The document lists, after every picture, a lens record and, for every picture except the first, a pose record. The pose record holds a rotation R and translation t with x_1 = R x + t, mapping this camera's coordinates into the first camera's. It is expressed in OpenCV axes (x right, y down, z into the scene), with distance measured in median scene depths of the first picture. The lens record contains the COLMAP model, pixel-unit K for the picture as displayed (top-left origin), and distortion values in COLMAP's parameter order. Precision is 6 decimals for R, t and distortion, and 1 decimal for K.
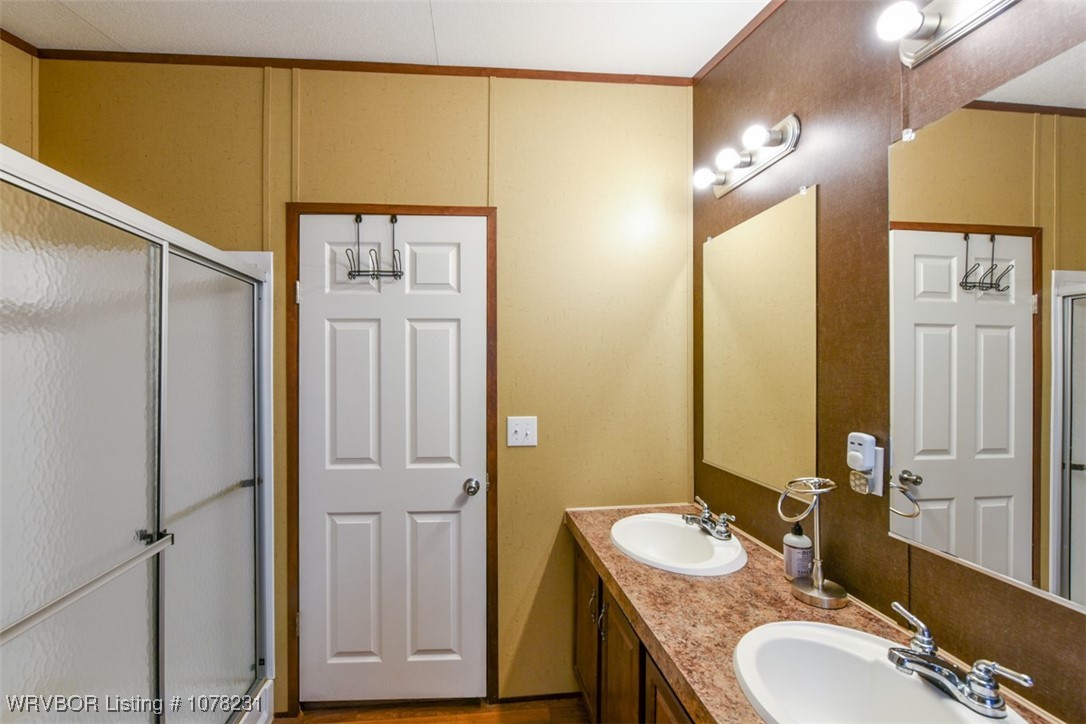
lens RADIAL K [[451.4, 0, 536.3], [0, 451.4, 364.1], [0, 0, 1]] dist [-0.008516, -0.000280]
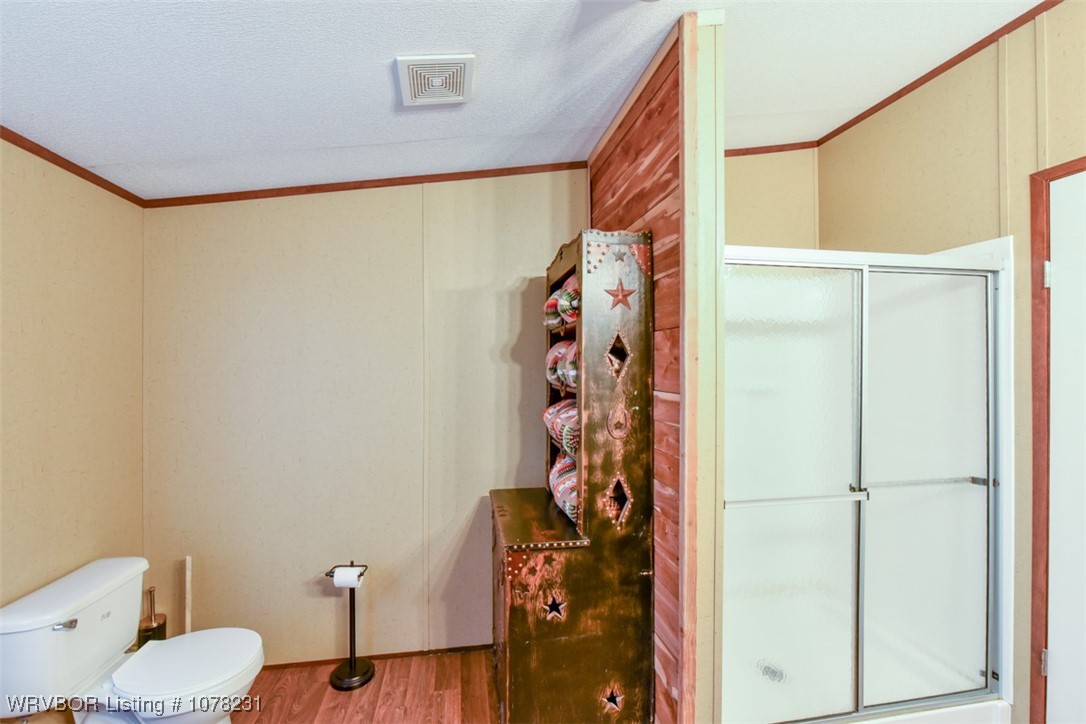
lens RADIAL K [[451.4, 0, 541.4], [0, 451.4, 361.3], [0, 0, 1]] dist [-0.008516, -0.000280]
pose [[0.108318, 0.003356, -0.994111, 0.211269], [0.002389, 0.999991, 0.003636, -0.000349], [0.994113, -0.002769, 0.108309, -0.045410]]
